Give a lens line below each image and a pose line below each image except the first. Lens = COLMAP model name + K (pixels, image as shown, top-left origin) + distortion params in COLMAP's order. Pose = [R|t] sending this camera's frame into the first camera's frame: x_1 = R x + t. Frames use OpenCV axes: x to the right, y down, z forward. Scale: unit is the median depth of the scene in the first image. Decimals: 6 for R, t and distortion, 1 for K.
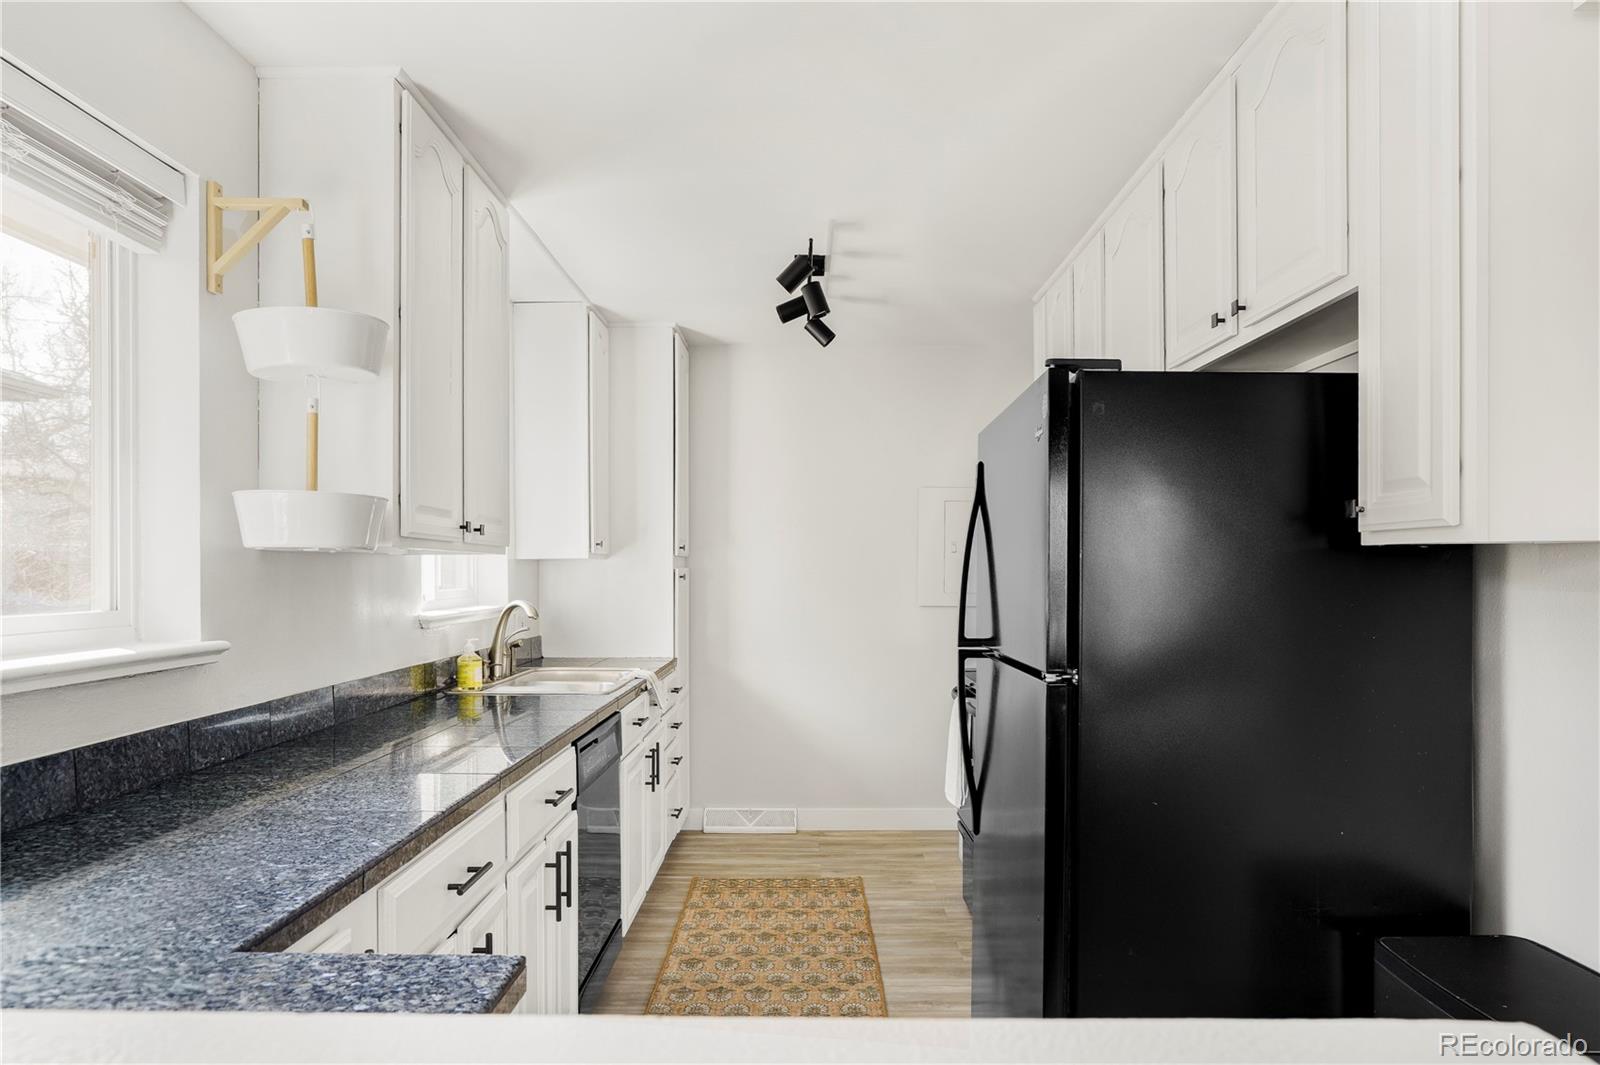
lens RADIAL K [[1031.1, 0, 805.0], [0, 1031.1, 578.5], [0, 0, 1]] dist [0.000338, 0.002970]
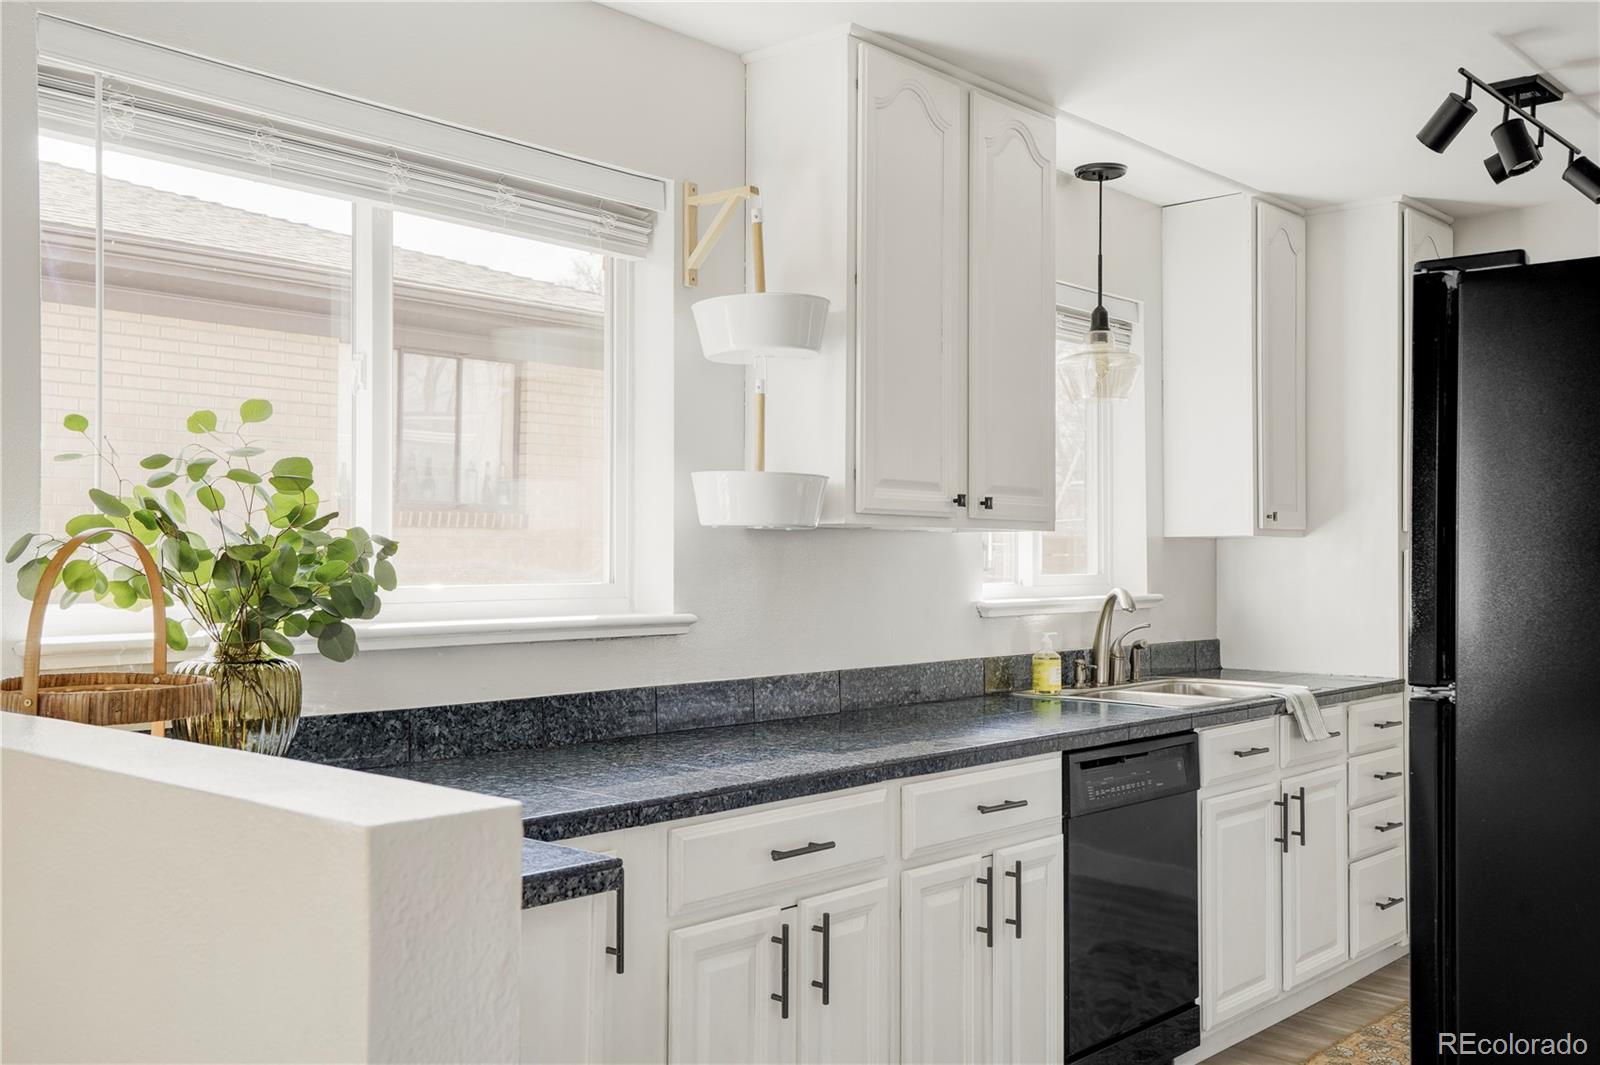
lens RADIAL K [[1563.5, 0, 793.2], [0, 1563.5, 546.4], [0, 0, 1]] dist [0.090828, -0.007329]
pose [[0.745475, 0.000053, -0.666533, 0.586878], [-0.009421, 0.999901, -0.010457, 0.006667], [0.666466, 0.014074, 0.745402, -0.131079]]
